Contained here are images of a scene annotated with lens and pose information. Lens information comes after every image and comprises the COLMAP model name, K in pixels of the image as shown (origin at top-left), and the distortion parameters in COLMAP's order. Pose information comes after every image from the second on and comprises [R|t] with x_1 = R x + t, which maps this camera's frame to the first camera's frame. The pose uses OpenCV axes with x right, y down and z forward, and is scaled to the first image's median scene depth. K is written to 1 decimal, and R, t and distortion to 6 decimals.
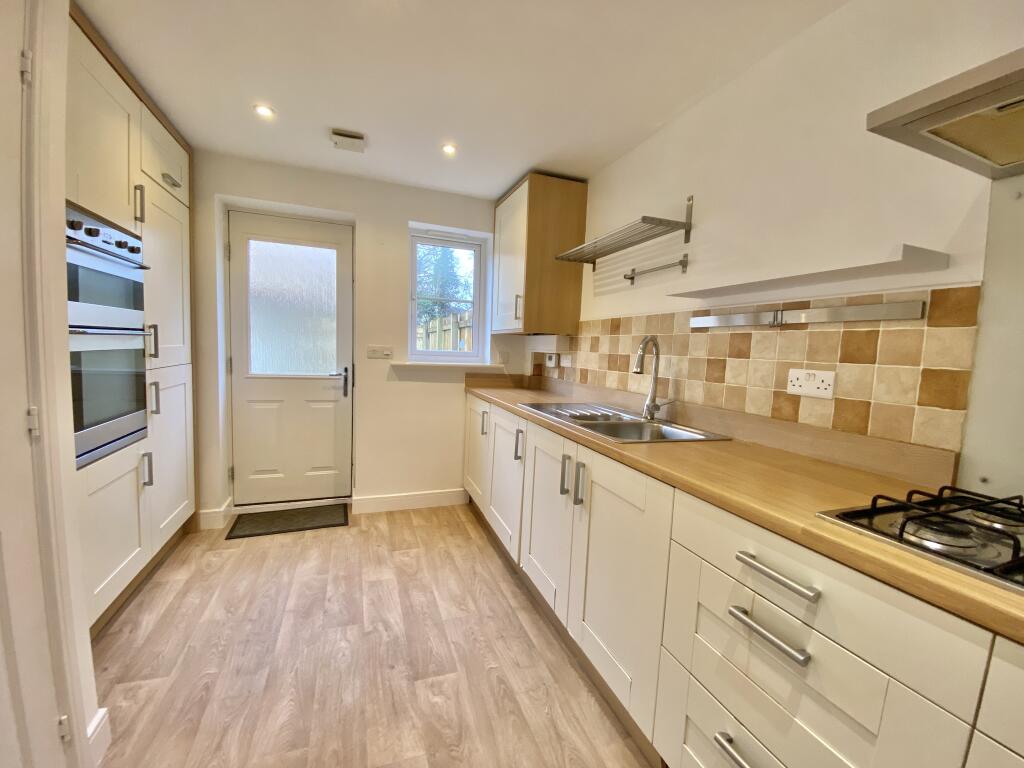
lens RADIAL K [[408.4, 0, 507.1], [0, 408.4, 385.0], [0, 0, 1]] dist [0.030470, -0.030483]
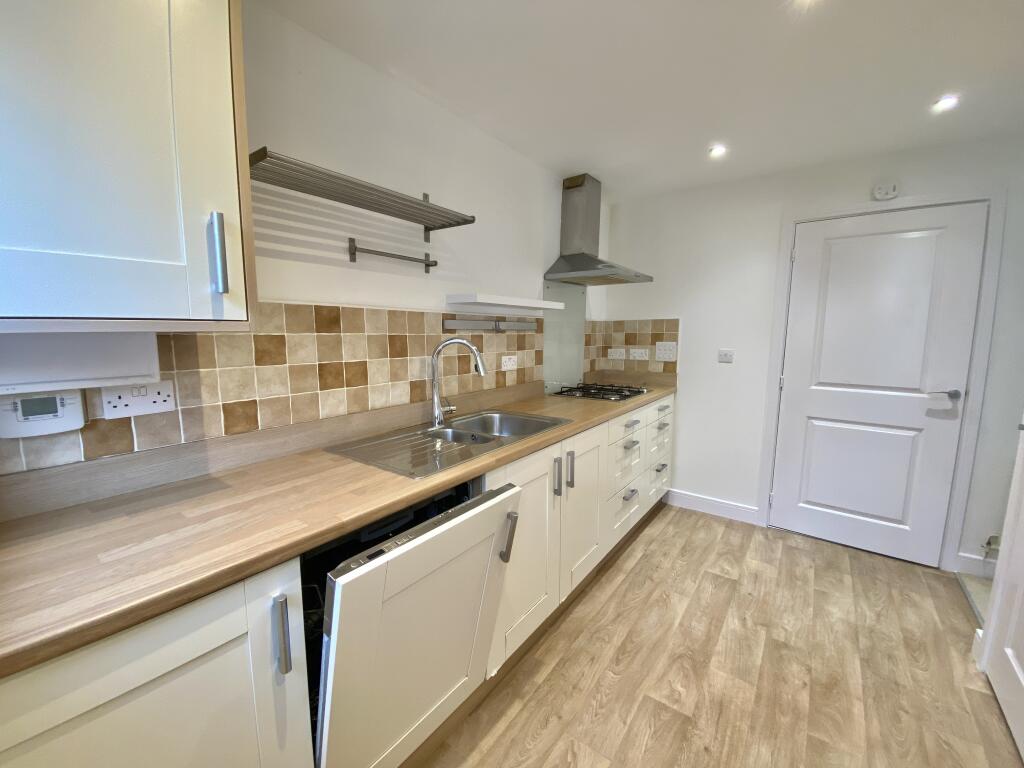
lens RADIAL K [[416.0, 0, 503.0], [0, 416.0, 385.5], [0, 0, 1]] dist [0.001290, -0.013267]
pose [[-0.545872, -0.149593, 0.824406, -0.650946], [0.049993, 0.976364, 0.210269, -0.252186], [-0.836376, 0.155995, -0.525492, 1.719476]]
